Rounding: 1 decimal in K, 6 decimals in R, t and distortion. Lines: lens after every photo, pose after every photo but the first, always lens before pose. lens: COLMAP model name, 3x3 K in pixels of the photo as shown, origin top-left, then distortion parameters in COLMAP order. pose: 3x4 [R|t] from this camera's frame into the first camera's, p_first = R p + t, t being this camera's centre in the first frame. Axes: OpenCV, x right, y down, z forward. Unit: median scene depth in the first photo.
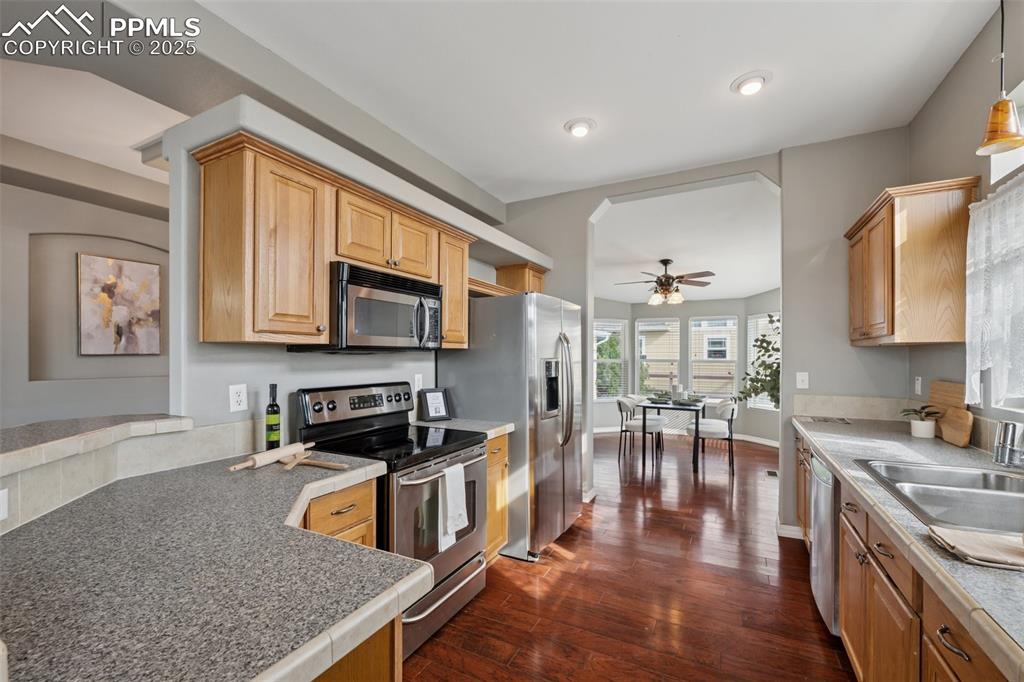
lens RADIAL K [[430.8, 0, 513.5], [0, 430.8, 355.2], [0, 0, 1]] dist [-0.010760, 0.000040]
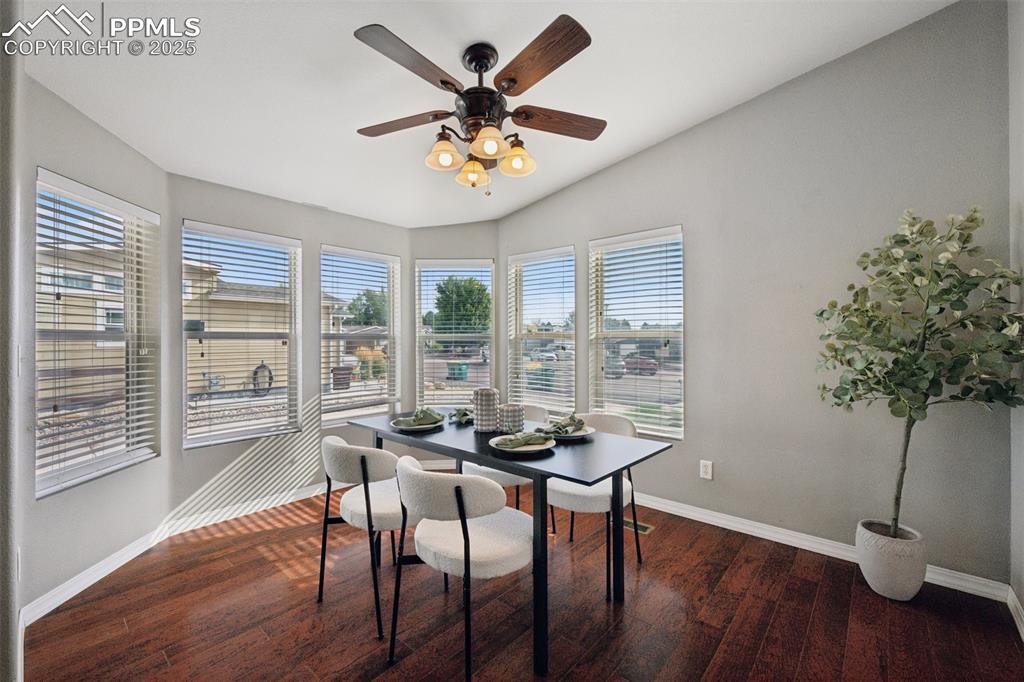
lens RADIAL K [[423.4, 0, 511.4], [0, 423.4, 338.3], [0, 0, 1]] dist [0.000000, 0.000020]
pose [[0.251384, 0.006501, 0.967866, 0.015503], [0.002214, 0.999971, -0.007292, 0.048148], [-0.967885, 0.003976, 0.251362, 1.583384]]
